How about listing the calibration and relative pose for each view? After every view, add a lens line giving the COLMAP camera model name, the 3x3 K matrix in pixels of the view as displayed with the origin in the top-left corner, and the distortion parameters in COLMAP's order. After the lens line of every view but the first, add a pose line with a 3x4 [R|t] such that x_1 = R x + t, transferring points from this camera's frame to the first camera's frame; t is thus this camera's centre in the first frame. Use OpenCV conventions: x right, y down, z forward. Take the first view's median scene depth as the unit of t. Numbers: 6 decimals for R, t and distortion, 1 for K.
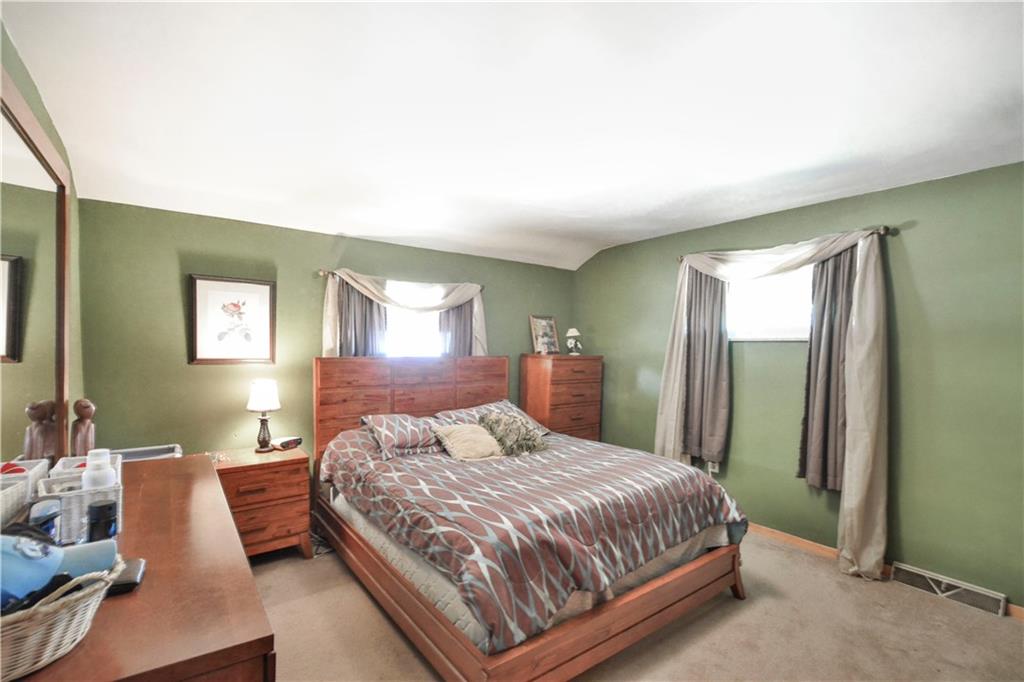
lens RADIAL K [[458.3, 0, 510.3], [0, 458.3, 352.7], [0, 0, 1]] dist [0.000456, -0.000038]
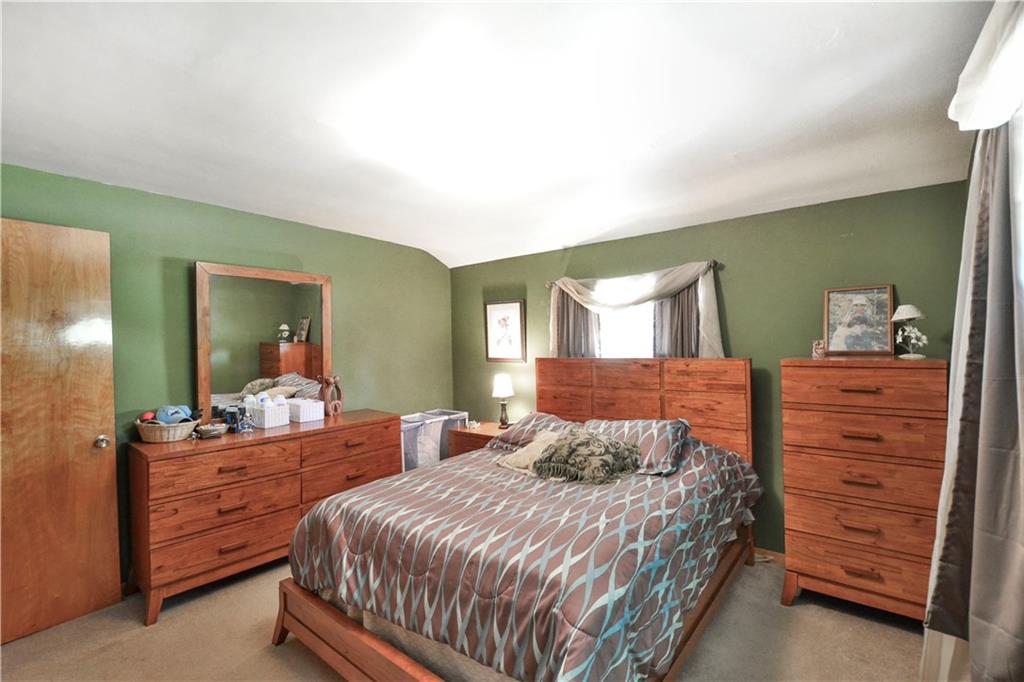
lens RADIAL K [[466.7, 0, 512.0], [0, 466.7, 341.0], [0, 0, 1]] dist [0.001184, -0.000100]
pose [[0.238717, -0.024890, -0.970770, 0.744839], [0.003558, 0.999687, -0.024756, -0.003828], [0.971083, 0.002456, 0.238731, 0.657048]]
